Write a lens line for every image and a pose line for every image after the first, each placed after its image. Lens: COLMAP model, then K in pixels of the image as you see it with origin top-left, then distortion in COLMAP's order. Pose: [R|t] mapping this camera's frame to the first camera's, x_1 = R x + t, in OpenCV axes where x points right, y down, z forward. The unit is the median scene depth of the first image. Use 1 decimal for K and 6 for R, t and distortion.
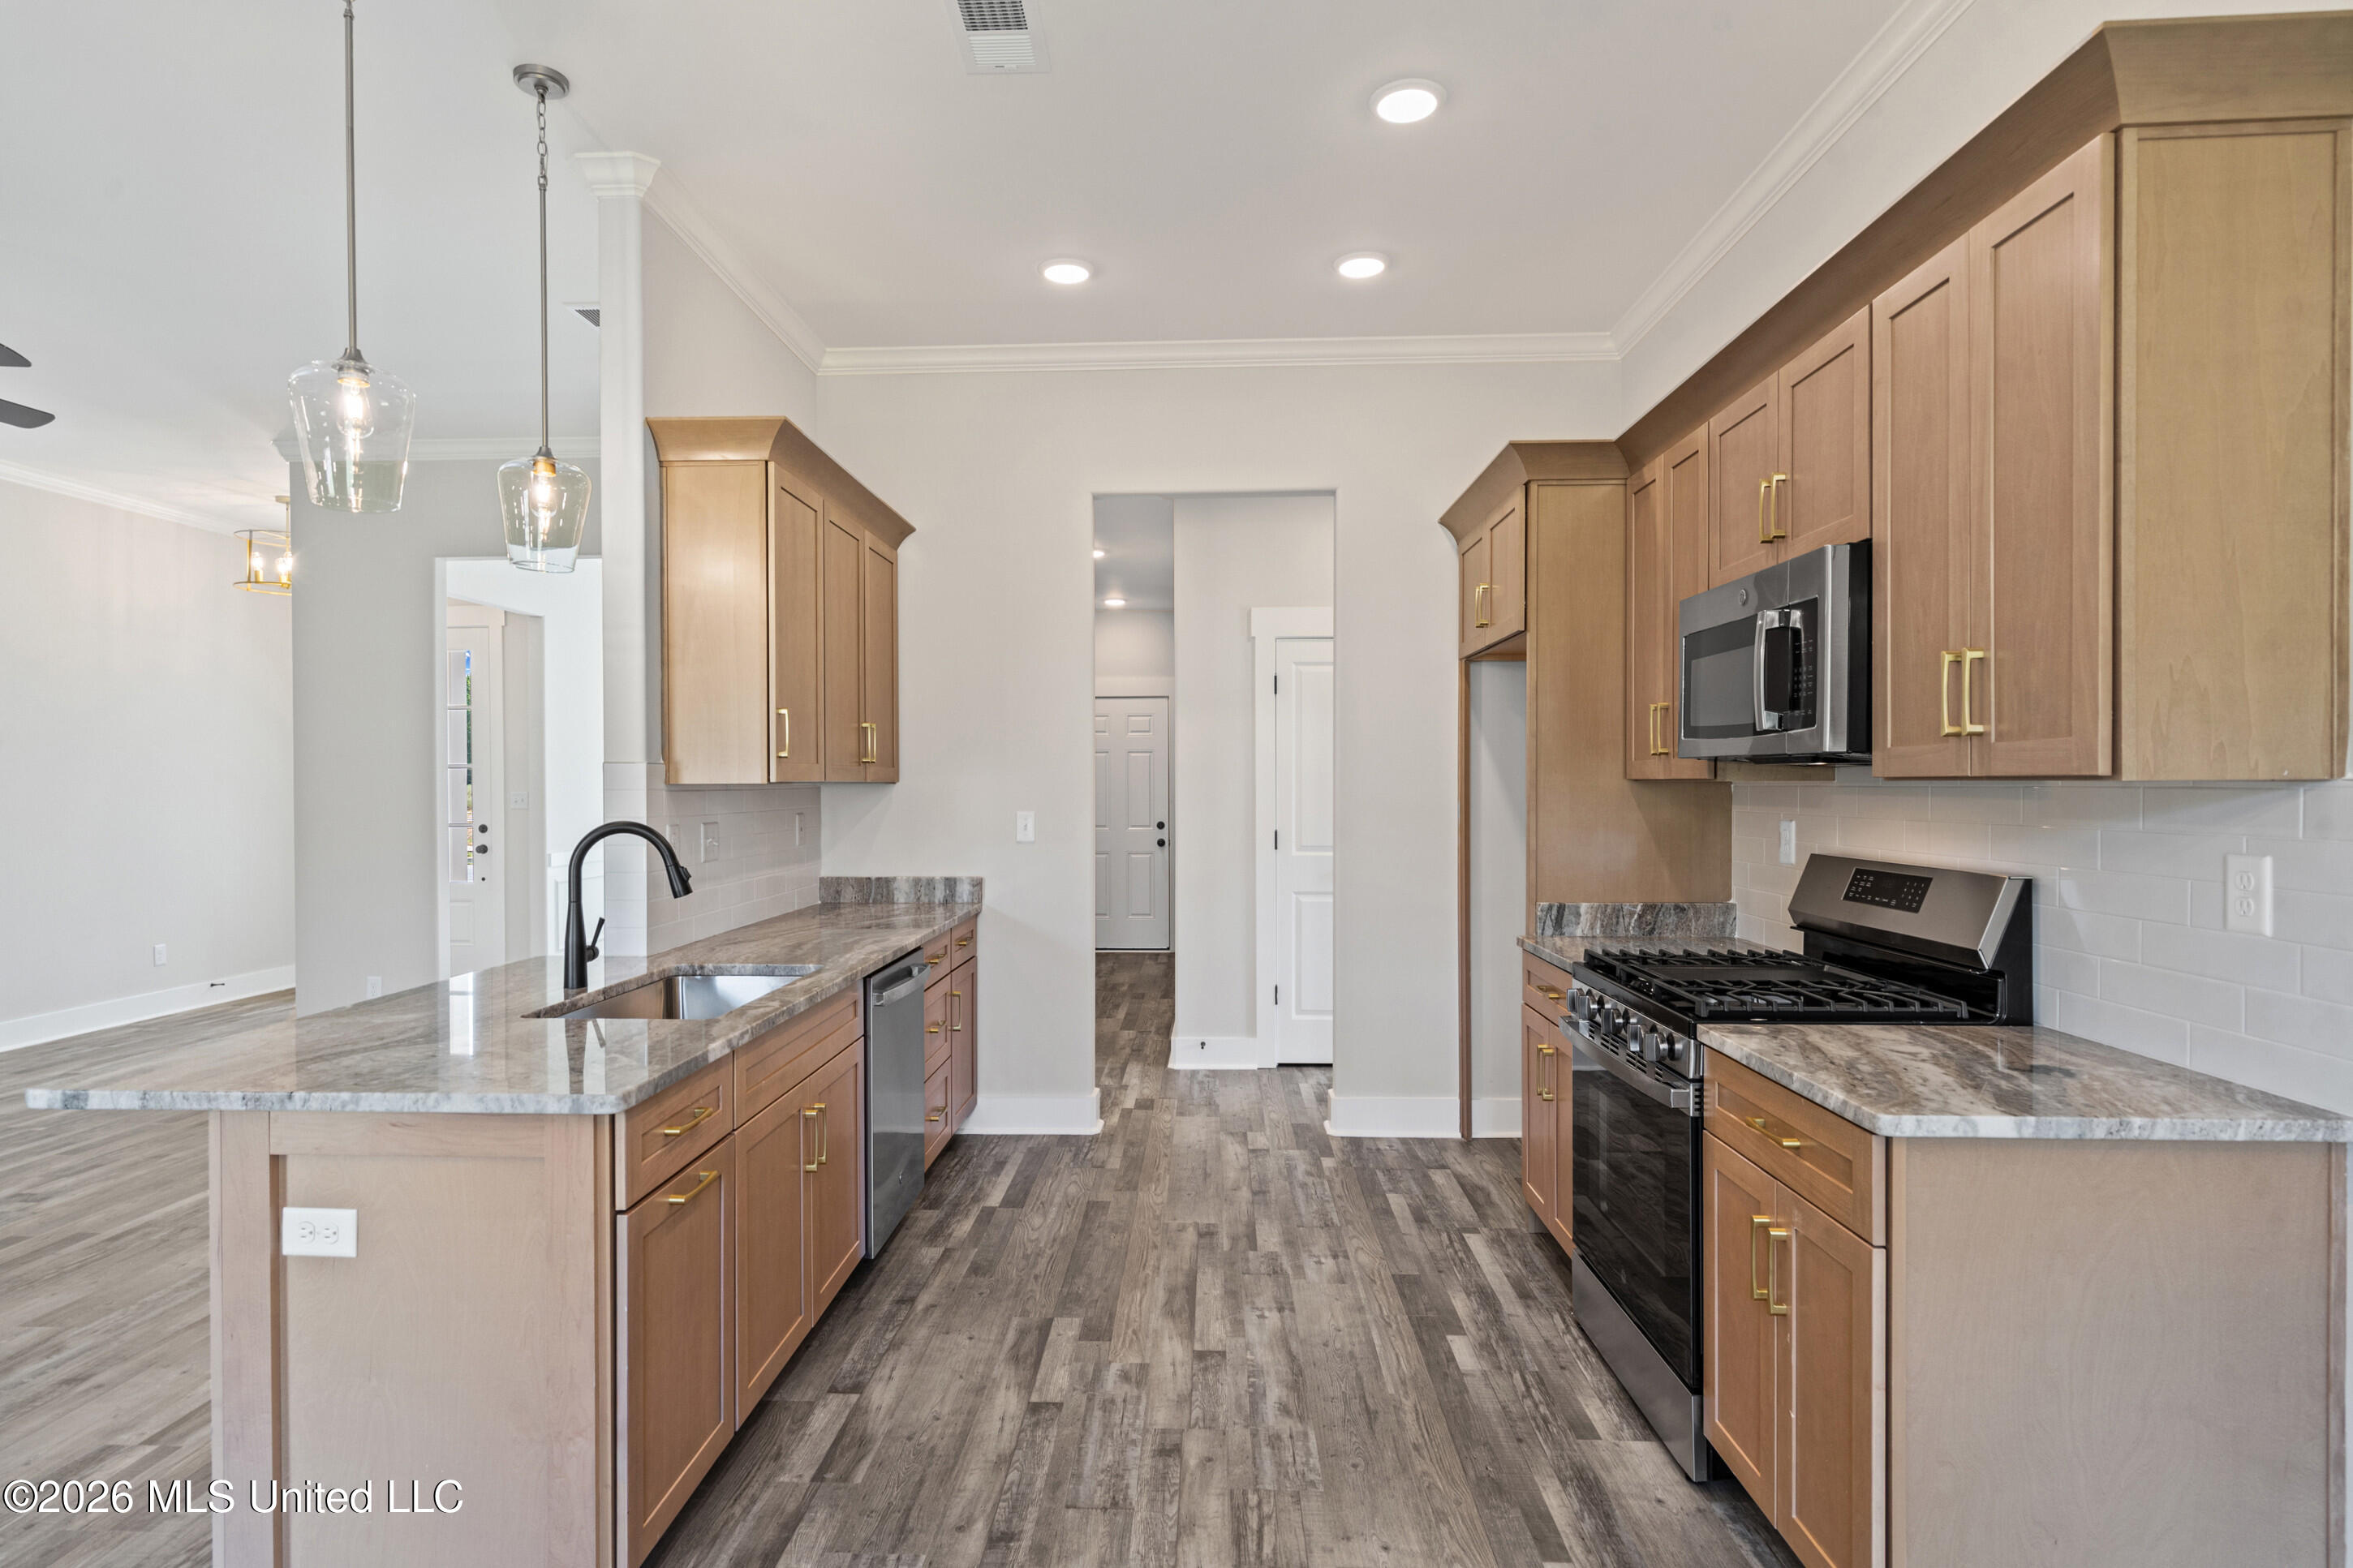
lens RADIAL K [[1244.0, 0, 1167.8], [0, 1244.0, 795.0], [0, 0, 1]] dist [-0.000808, 0.000820]
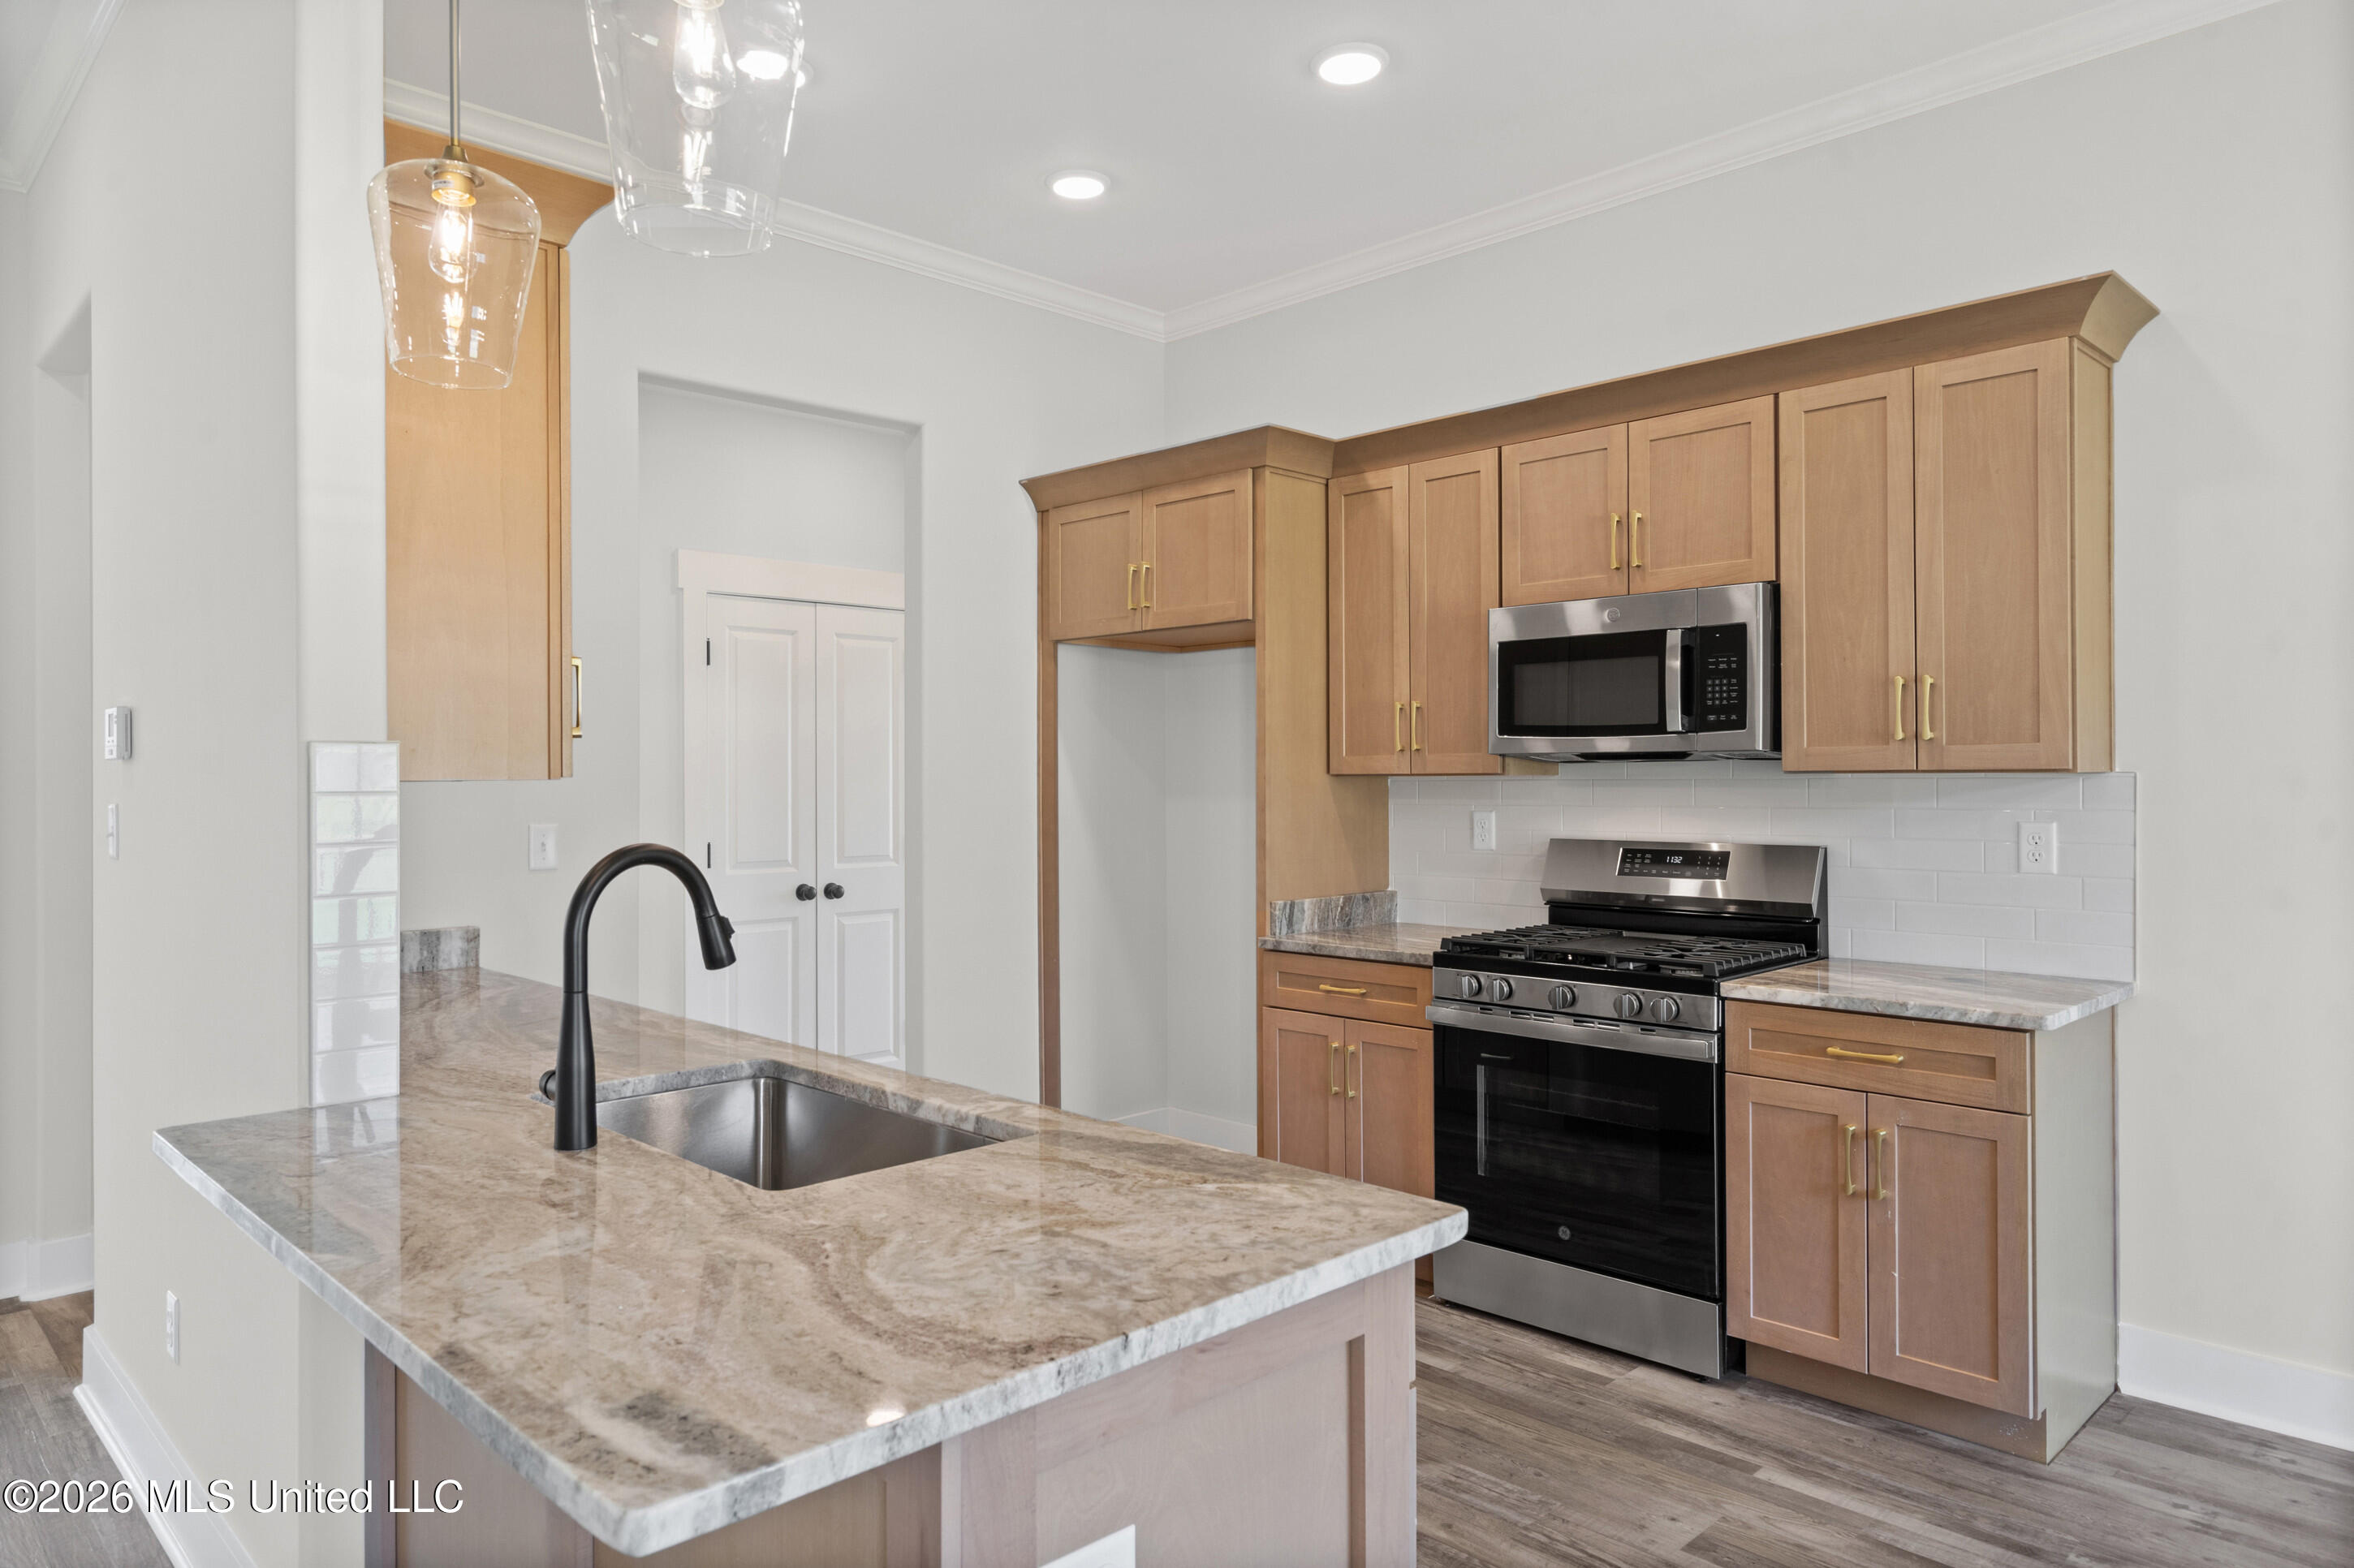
lens RADIAL K [[1464.9, 0, 1174.3], [0, 1464.9, 771.3], [0, 0, 1]] dist [0.004605, 0.000887]
pose [[0.684243, 0.002296, 0.729251, -0.879120], [0.011104, 0.999846, -0.013567, -0.000664], [-0.729170, 0.017381, 0.684112, 0.407080]]
